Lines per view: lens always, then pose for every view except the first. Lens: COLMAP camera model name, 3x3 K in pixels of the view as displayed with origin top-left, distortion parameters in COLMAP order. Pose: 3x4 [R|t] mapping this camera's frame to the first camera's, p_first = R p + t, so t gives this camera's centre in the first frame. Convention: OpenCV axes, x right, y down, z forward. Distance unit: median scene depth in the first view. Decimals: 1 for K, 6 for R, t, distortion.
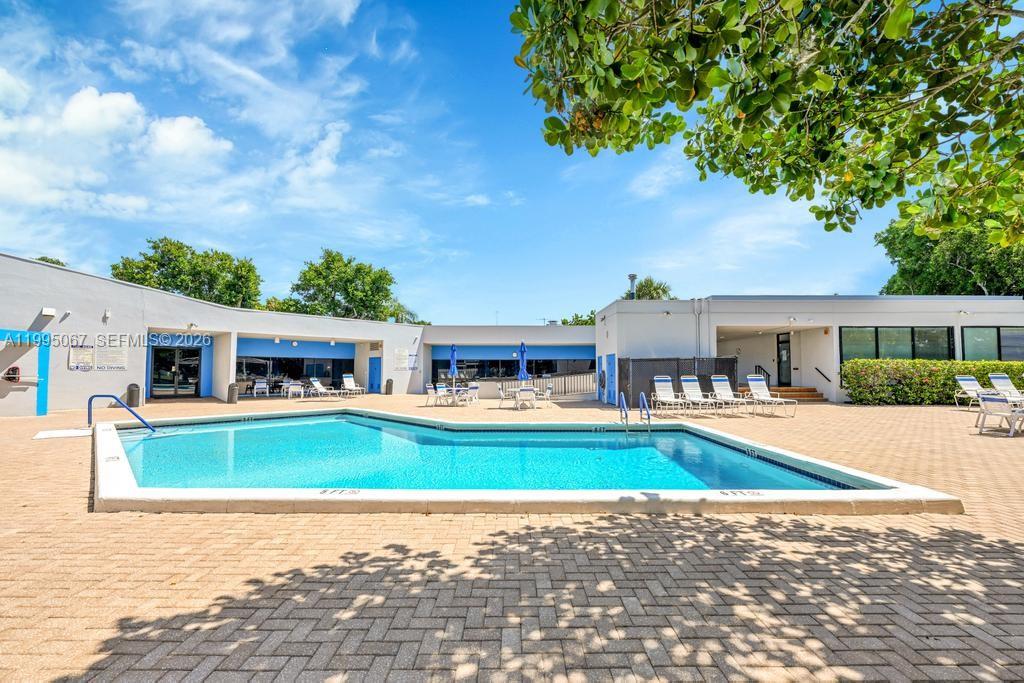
lens RADIAL K [[425.1, 0, 512.0], [0, 425.1, 341.5], [0, 0, 1]] dist [-0.001069, 0.000275]
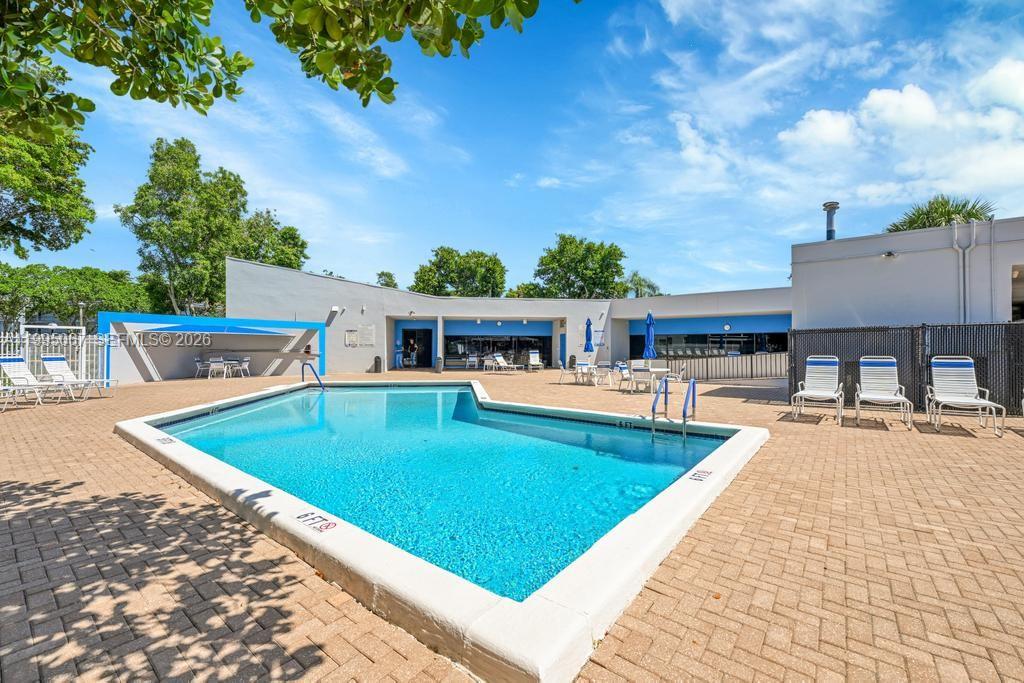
lens RADIAL K [[425.1, 0, 512.0], [0, 425.1, 341.5], [0, 0, 1]] dist [-0.001069, 0.000275]
pose [[0.778224, -0.007794, -0.627938, 0.466444], [0.042569, 0.998278, 0.040366, 0.016482], [0.626542, -0.058145, 0.777216, 0.252838]]
